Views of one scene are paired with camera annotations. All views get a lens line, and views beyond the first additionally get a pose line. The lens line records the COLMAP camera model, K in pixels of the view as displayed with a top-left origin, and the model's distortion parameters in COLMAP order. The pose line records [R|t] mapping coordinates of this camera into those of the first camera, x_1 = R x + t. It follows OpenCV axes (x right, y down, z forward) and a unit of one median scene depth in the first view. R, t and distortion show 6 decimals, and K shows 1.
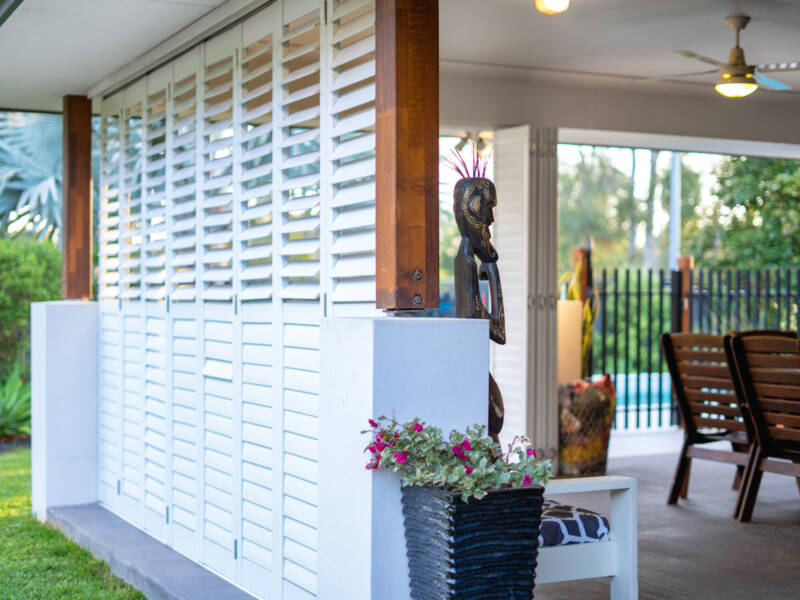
lens RADIAL K [[1306.0, 0, 400.0], [0, 1306.0, 300.0], [0, 0, 1]] dist [-0.029893, -0.025029]
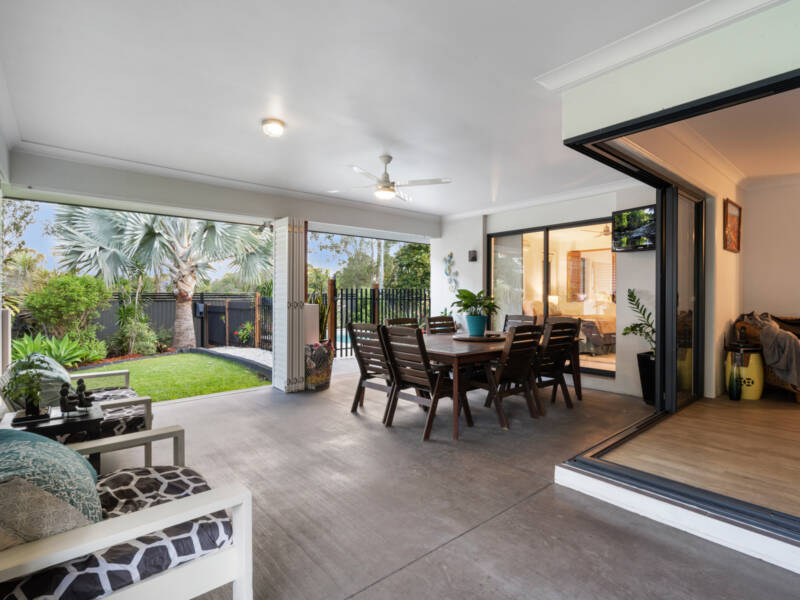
lens RADIAL K [[412.5, 0, 400.0], [0, 412.5, 300.0], [0, 0, 1]] dist [-0.003580, -0.000479]
pose [[0.972151, -0.004066, 0.234318, 0.144045], [0.002860, 0.999981, 0.005488, -0.011336], [-0.234336, -0.004665, 0.972144, 0.426486]]
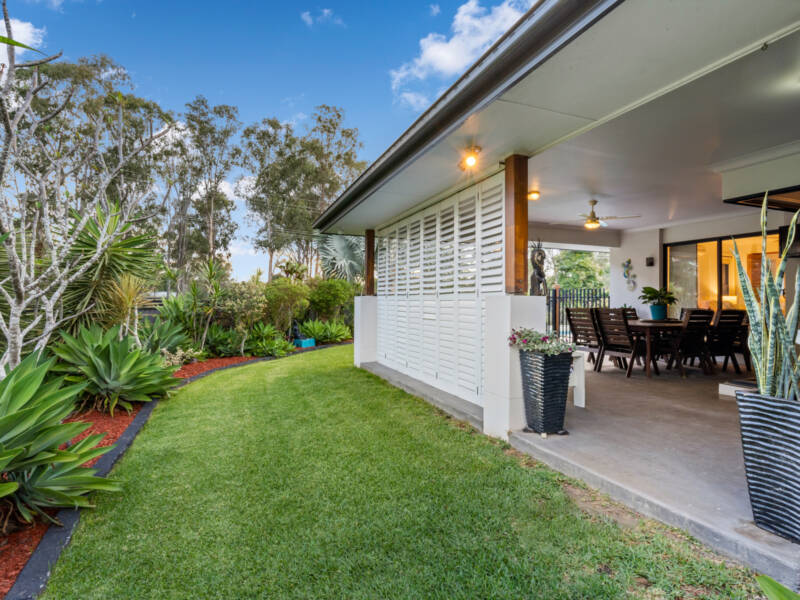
lens RADIAL K [[426.3, 0, 398.3], [0, 426.3, 291.6], [0, 0, 1]] dist [0.003882, 0.000456]
pose [[0.996120, 0.005691, -0.087826, -0.098225], [-0.007918, 0.999655, -0.025028, 0.016740], [0.087653, 0.025627, 0.995821, 0.001348]]
